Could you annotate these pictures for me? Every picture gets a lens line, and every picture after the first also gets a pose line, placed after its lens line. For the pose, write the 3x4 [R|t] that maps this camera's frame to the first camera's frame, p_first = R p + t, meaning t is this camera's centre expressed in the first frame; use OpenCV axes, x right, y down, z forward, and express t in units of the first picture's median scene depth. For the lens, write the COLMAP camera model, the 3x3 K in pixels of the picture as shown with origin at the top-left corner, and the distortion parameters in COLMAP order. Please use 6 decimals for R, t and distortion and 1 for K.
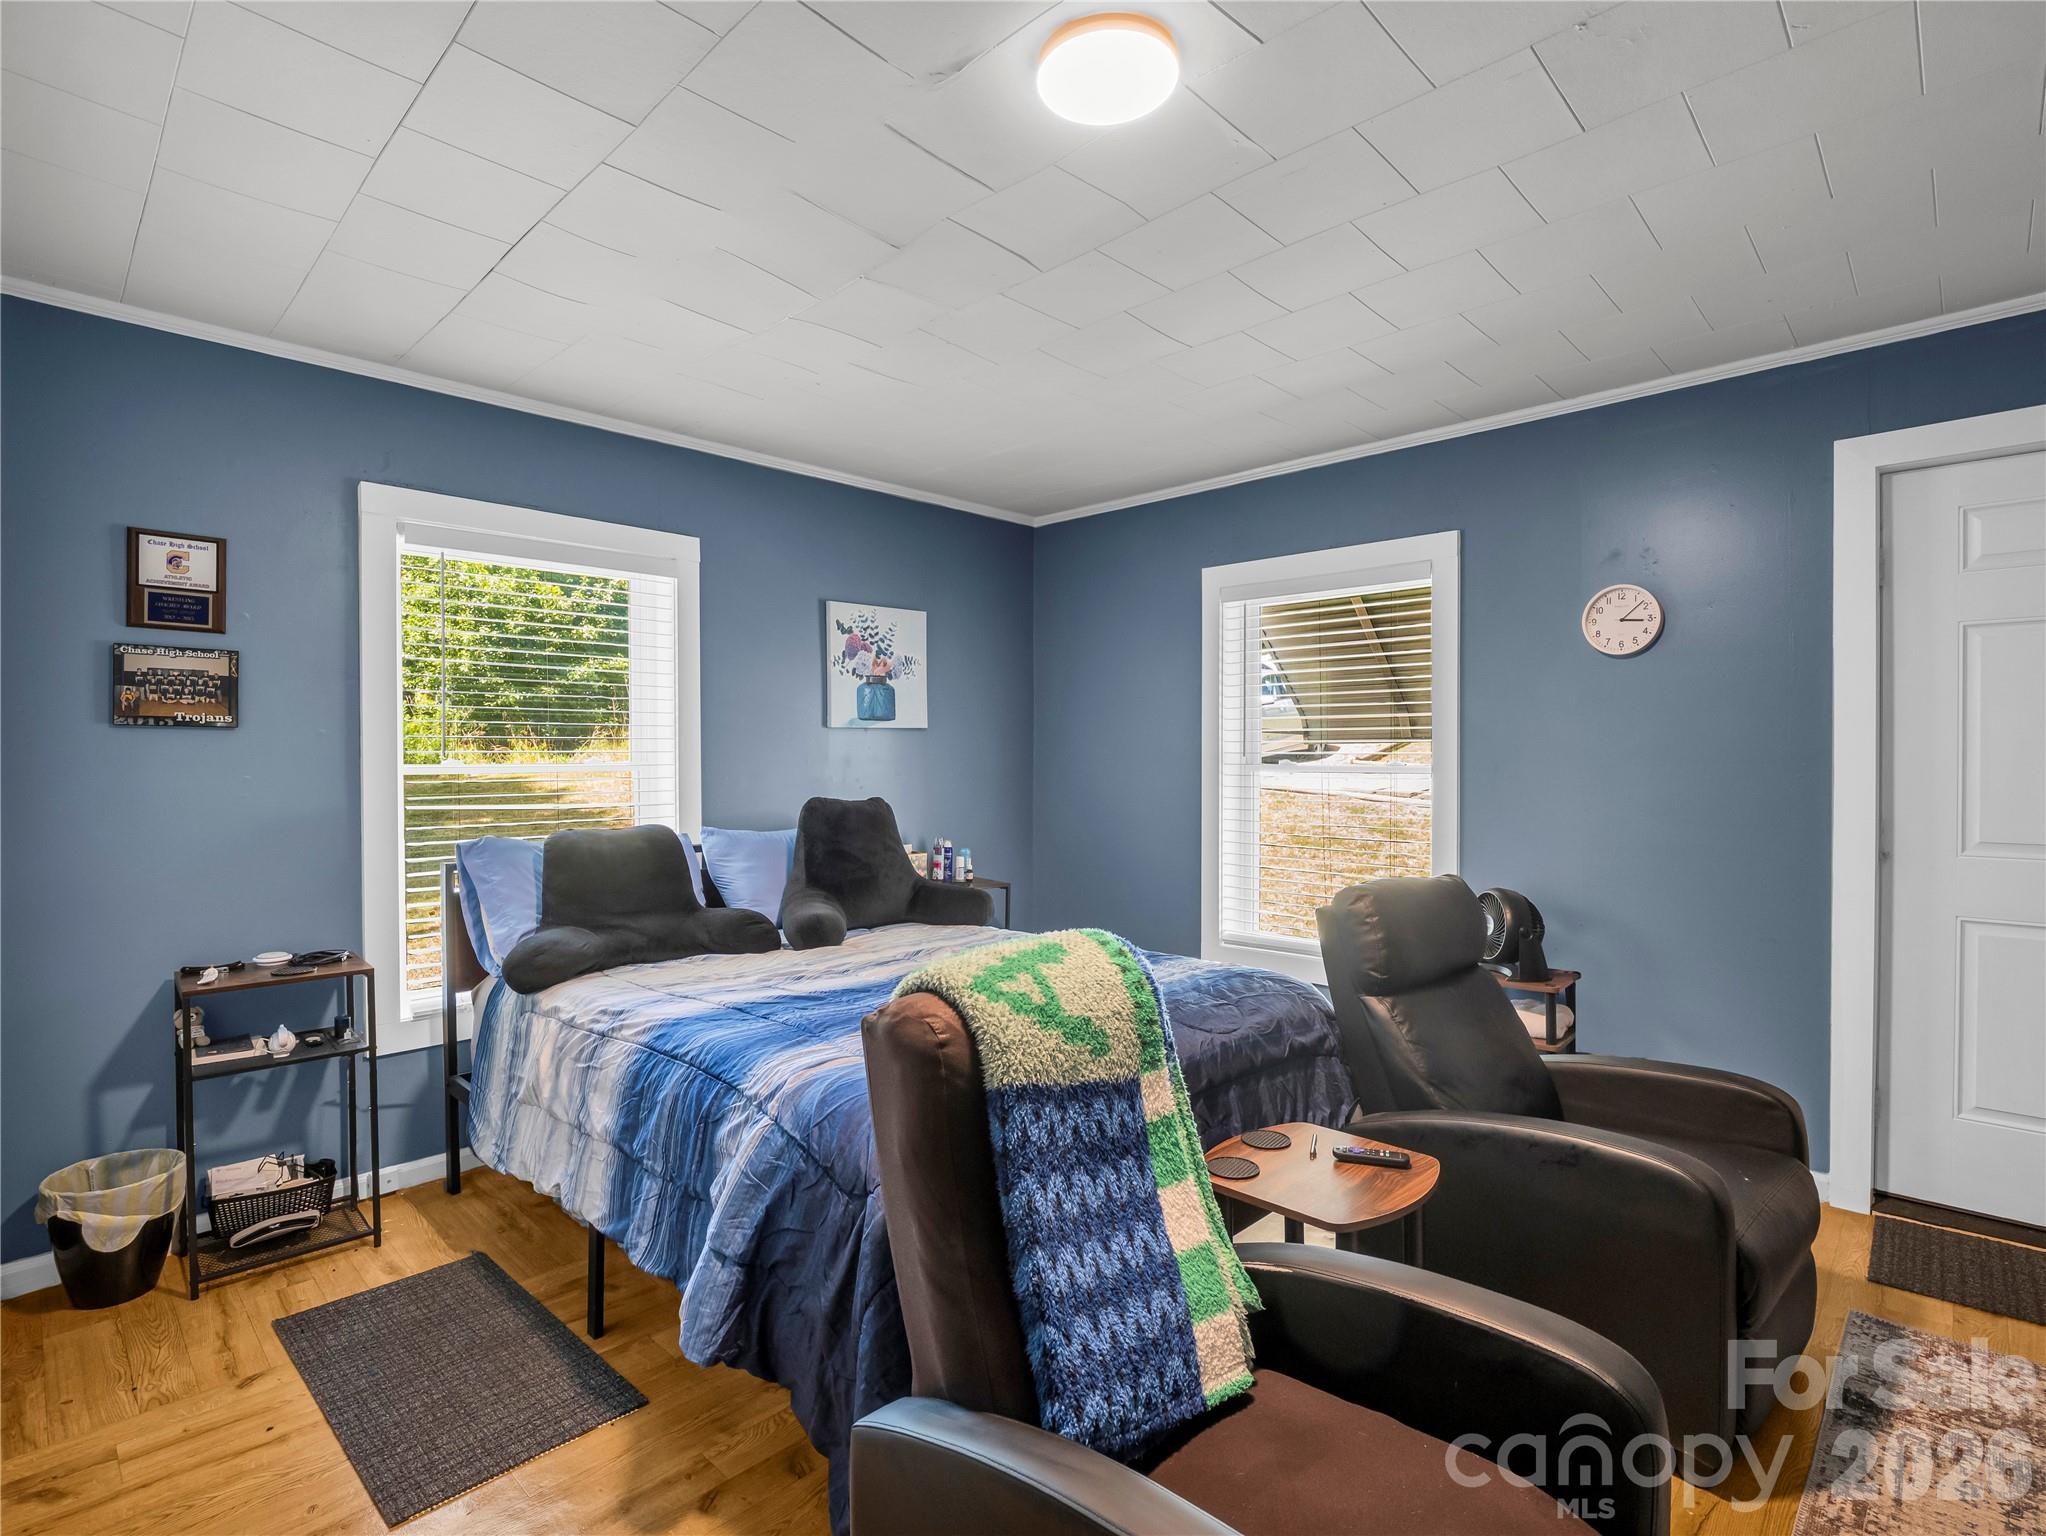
lens RADIAL K [[997.4, 0, 1013.4], [0, 997.4, 782.2], [0, 0, 1]] dist [-0.000114, 0.000026]
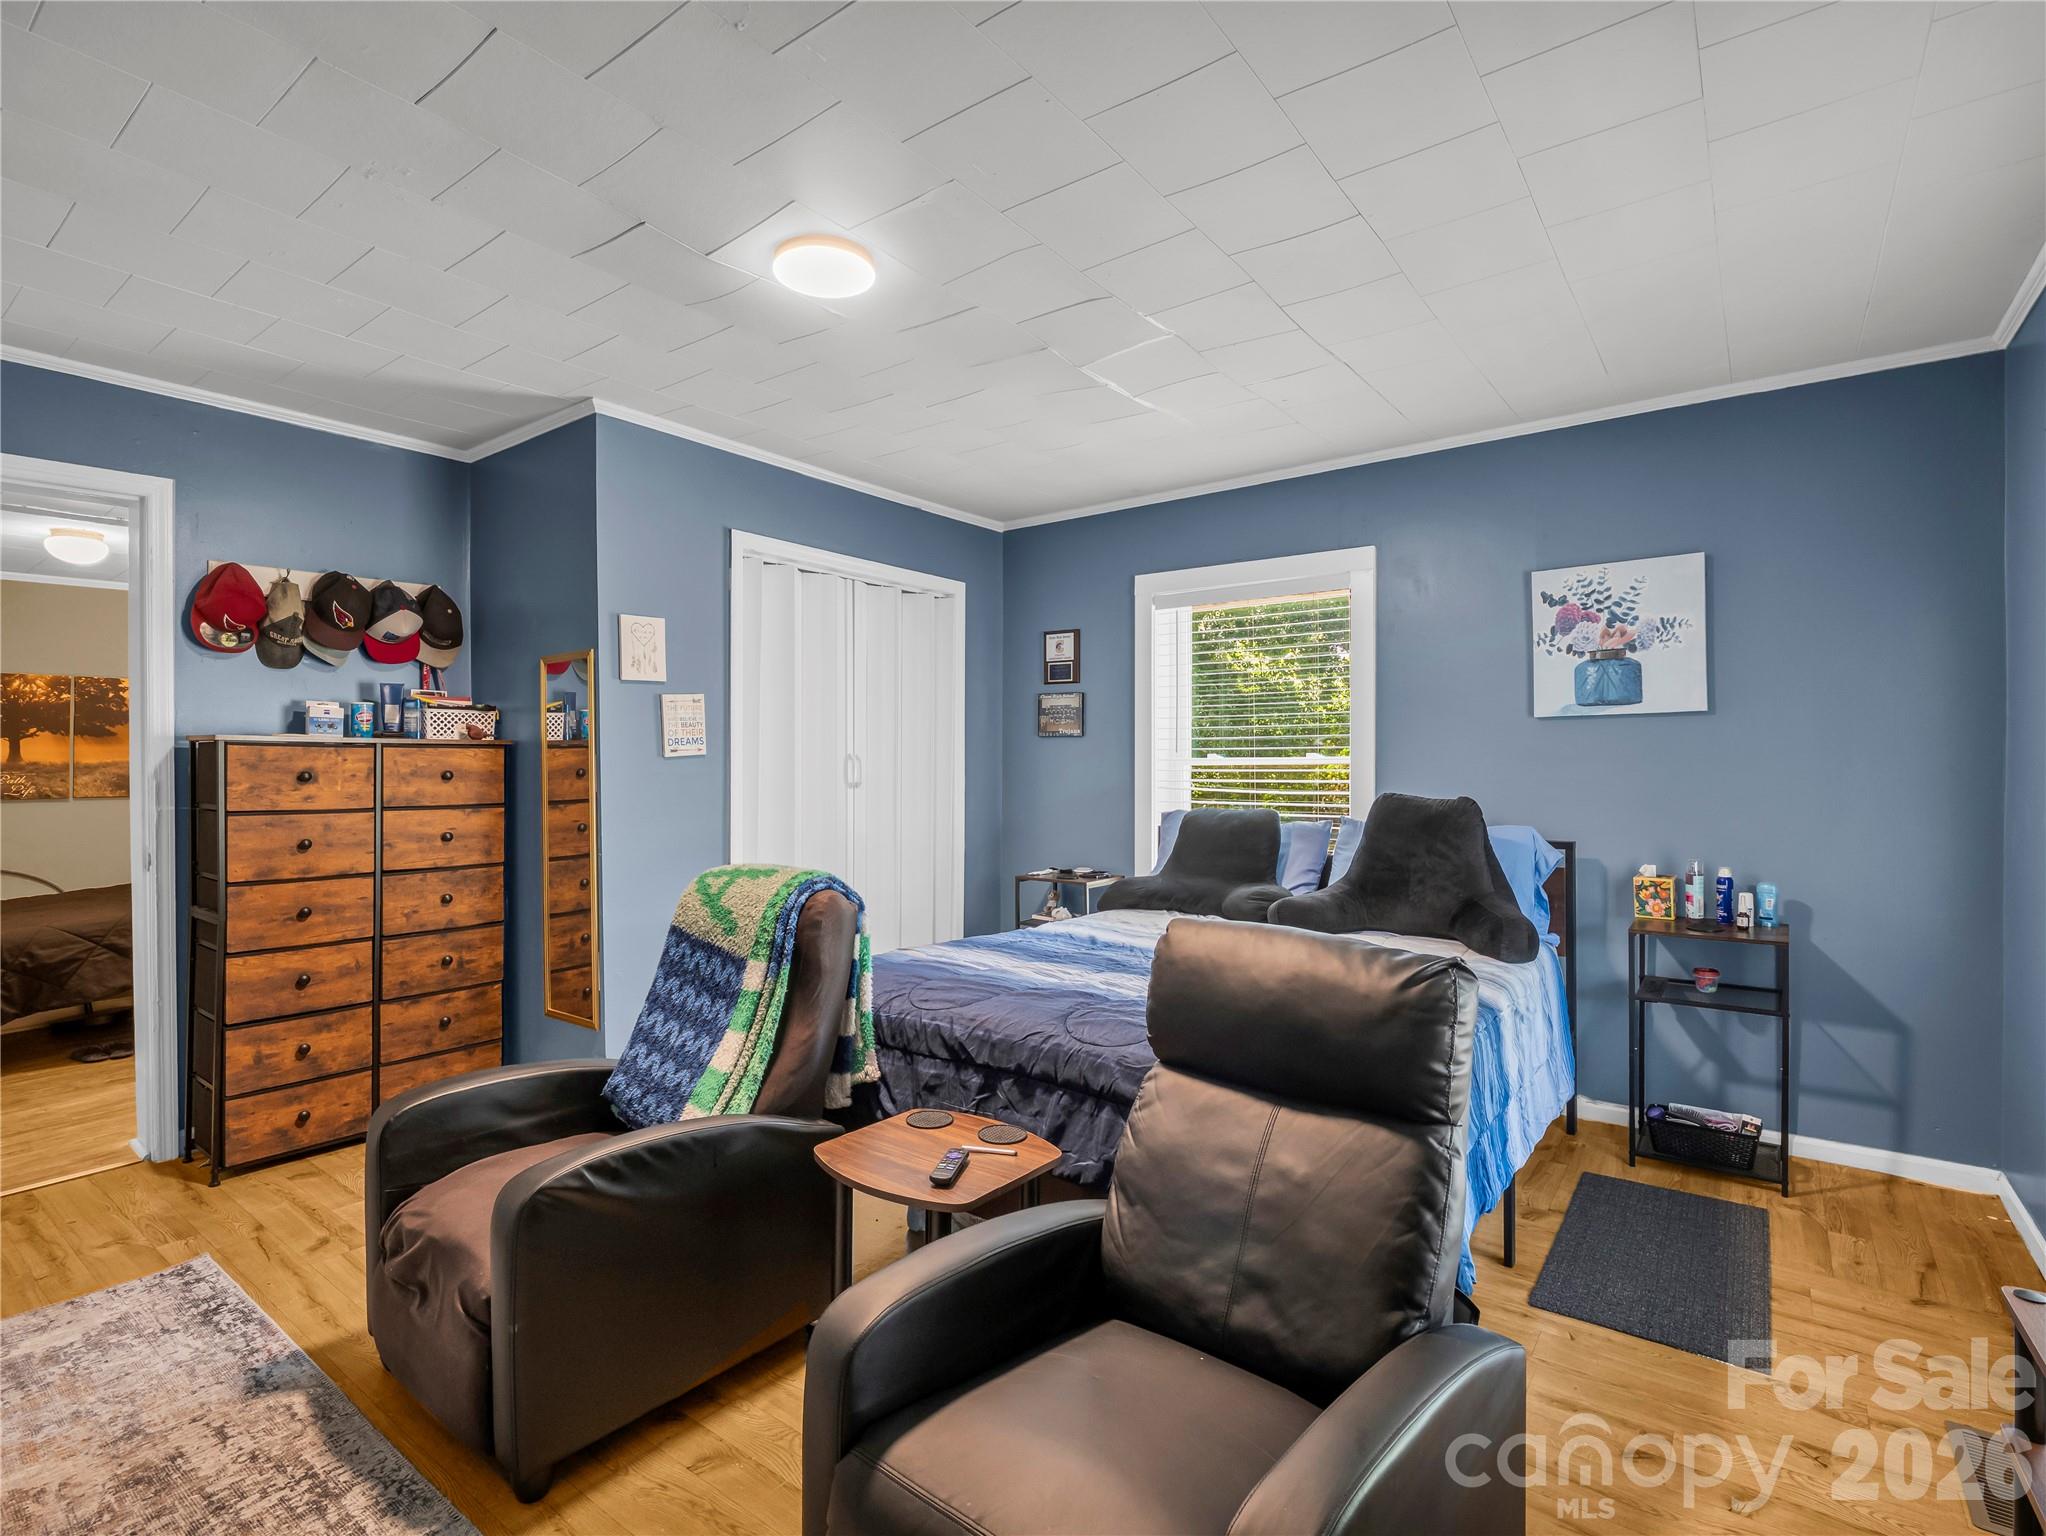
lens RADIAL K [[997.4, 0, 1013.4], [0, 997.4, 782.2], [0, 0, 1]] dist [-0.000114, 0.000026]
pose [[0.128178, 0.026126, -0.991407, 0.671818], [-0.022355, 0.999475, 0.023448, -0.009365], [0.991499, 0.019157, 0.128695, 0.475728]]
